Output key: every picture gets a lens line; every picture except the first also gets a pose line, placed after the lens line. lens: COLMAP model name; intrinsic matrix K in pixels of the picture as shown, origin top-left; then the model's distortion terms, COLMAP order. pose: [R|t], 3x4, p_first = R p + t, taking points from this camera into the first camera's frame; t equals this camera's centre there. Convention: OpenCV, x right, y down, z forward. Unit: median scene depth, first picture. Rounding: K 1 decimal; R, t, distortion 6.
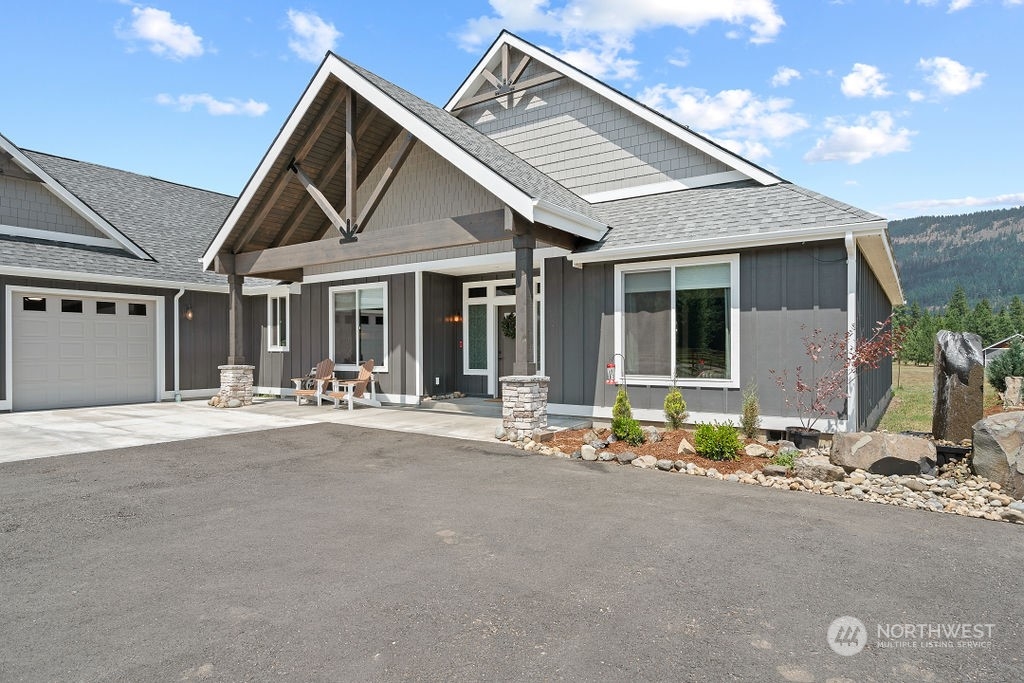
lens RADIAL K [[592.8, 0, 514.3], [0, 592.8, 346.8], [0, 0, 1]] dist [-0.000714, 0.000822]
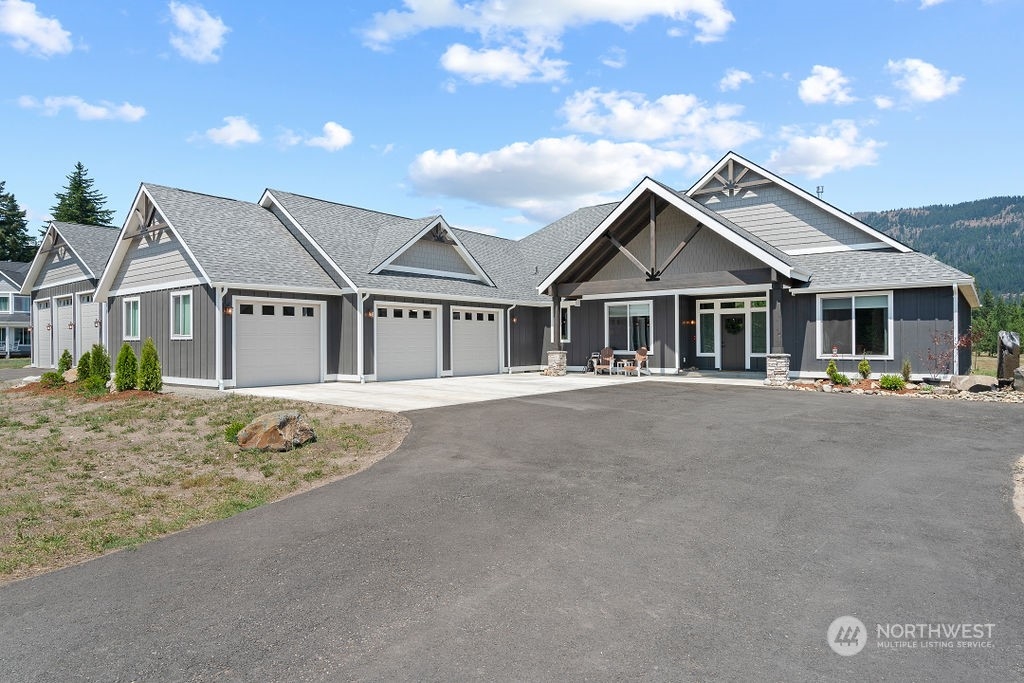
lens RADIAL K [[605.5, 0, 511.0], [0, 605.5, 338.6], [0, 0, 1]] dist [0.000748, 0.002035]
pose [[0.997361, -0.003596, -0.072516, -0.541254], [0.003436, 0.999991, -0.002320, 0.000252], [0.072524, 0.002064, 0.997365, -0.799849]]
